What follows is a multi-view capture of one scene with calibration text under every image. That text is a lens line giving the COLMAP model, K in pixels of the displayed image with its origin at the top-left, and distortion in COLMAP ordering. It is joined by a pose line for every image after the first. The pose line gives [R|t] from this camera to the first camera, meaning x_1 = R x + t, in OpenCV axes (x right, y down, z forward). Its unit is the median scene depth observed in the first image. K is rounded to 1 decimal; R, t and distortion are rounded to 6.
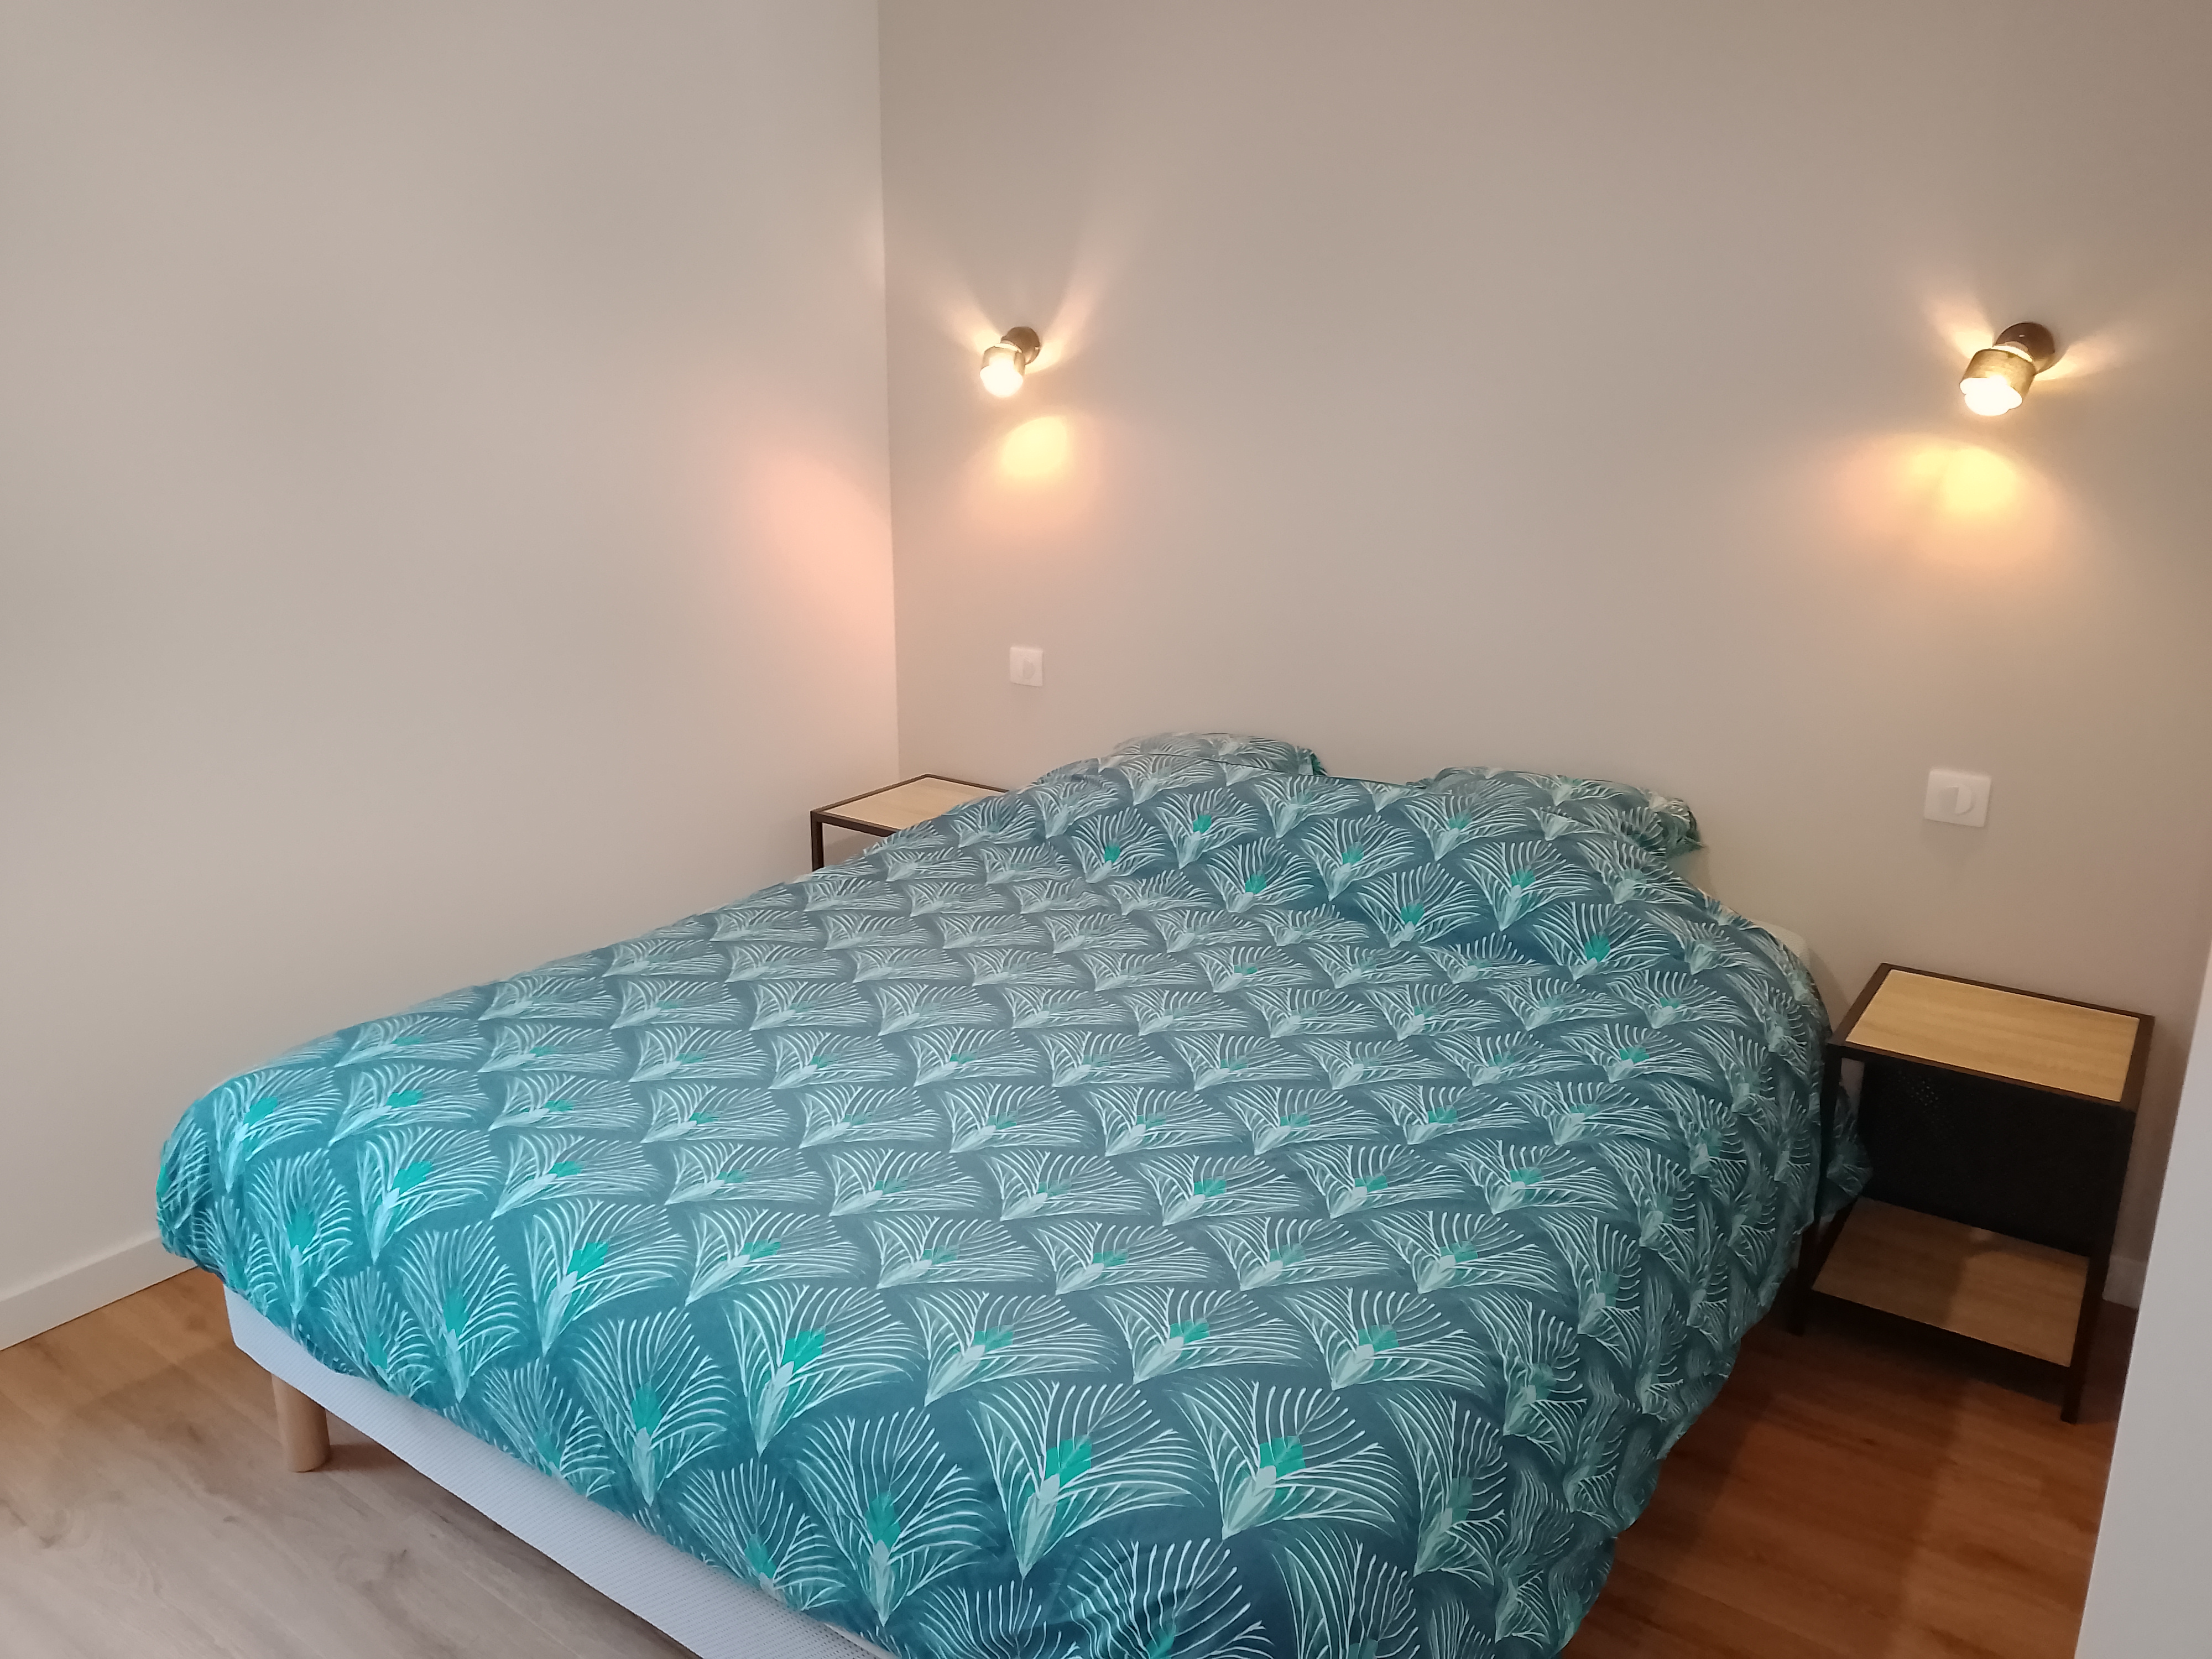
lens RADIAL K [[1645.9, 0, 1104.3], [0, 1645.9, 823.4], [0, 0, 1]] dist [0.051680, -0.026790]
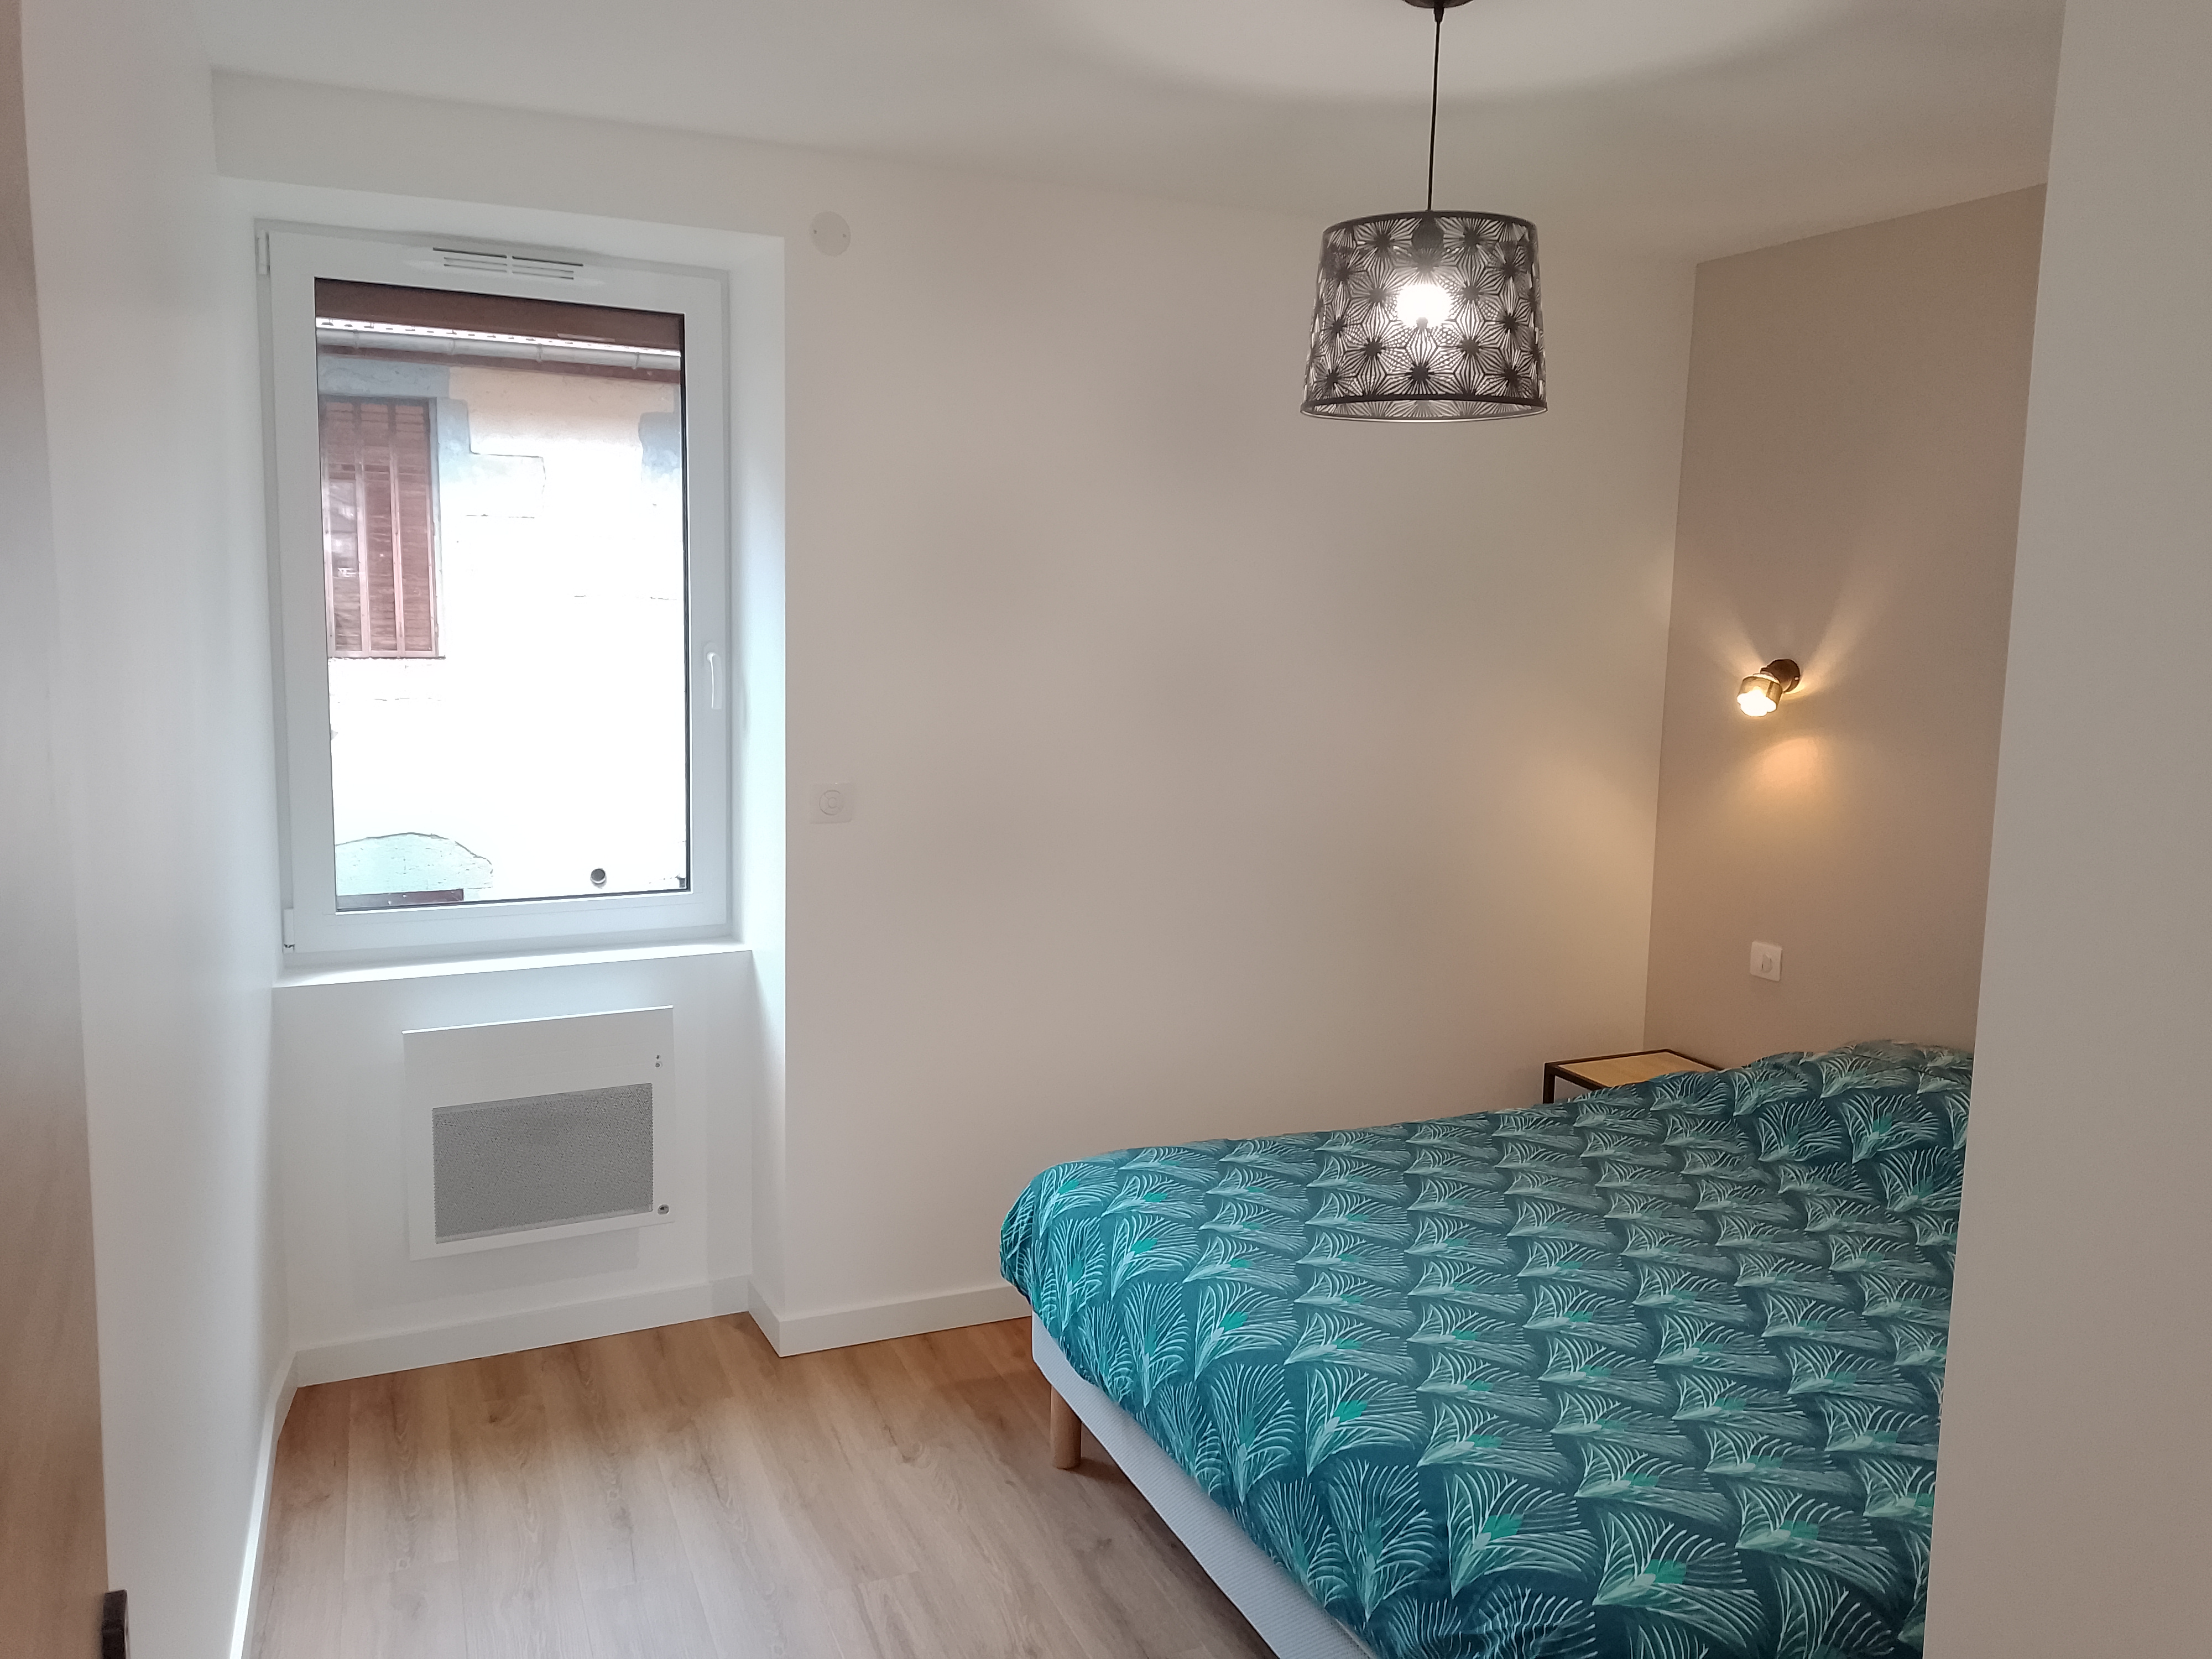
lens RADIAL K [[1645.9, 0, 1103.9], [0, 1645.9, 829.2], [0, 0, 1]] dist [0.051680, -0.026790]
pose [[0.858014, 0.082541, -0.506950, 0.226196], [-0.161742, 0.980208, -0.114153, 0.024646], [0.487494, 0.179940, 0.854383, -0.275288]]
